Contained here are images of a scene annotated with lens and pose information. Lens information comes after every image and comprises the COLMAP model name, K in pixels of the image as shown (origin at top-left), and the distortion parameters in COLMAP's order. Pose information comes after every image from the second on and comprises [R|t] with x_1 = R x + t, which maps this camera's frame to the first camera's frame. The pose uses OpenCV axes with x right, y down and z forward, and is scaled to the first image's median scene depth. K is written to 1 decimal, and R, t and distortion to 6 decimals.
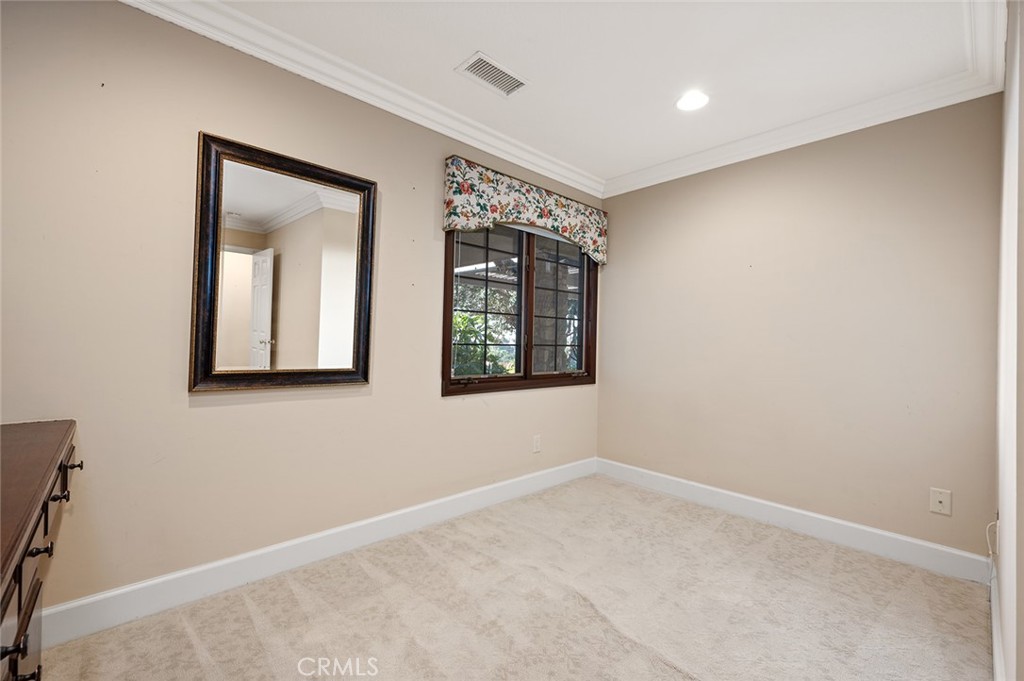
lens RADIAL K [[417.5, 0, 519.8], [0, 417.5, 338.3], [0, 0, 1]] dist [0.000999, 0.000202]
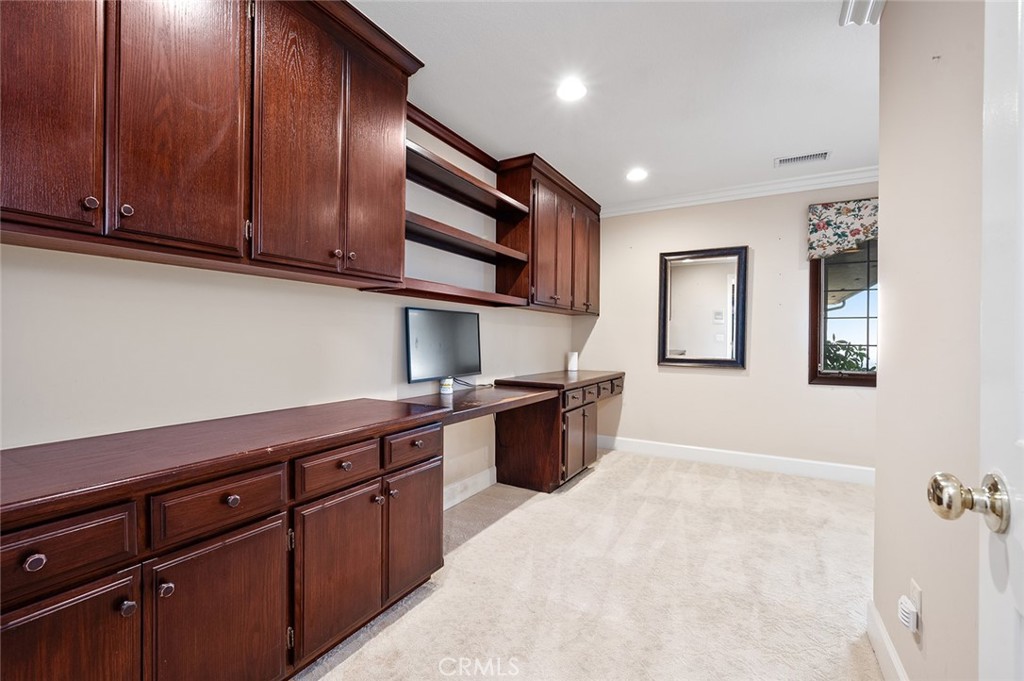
lens RADIAL K [[417.5, 0, 513.9], [0, 417.5, 340.3], [0, 0, 1]] dist [0.000999, 0.000202]
pose [[0.277376, -0.020950, -0.960533, 0.855975], [0.000353, 0.999764, -0.021704, 0.027603], [0.960761, 0.005681, 0.277318, -0.290528]]
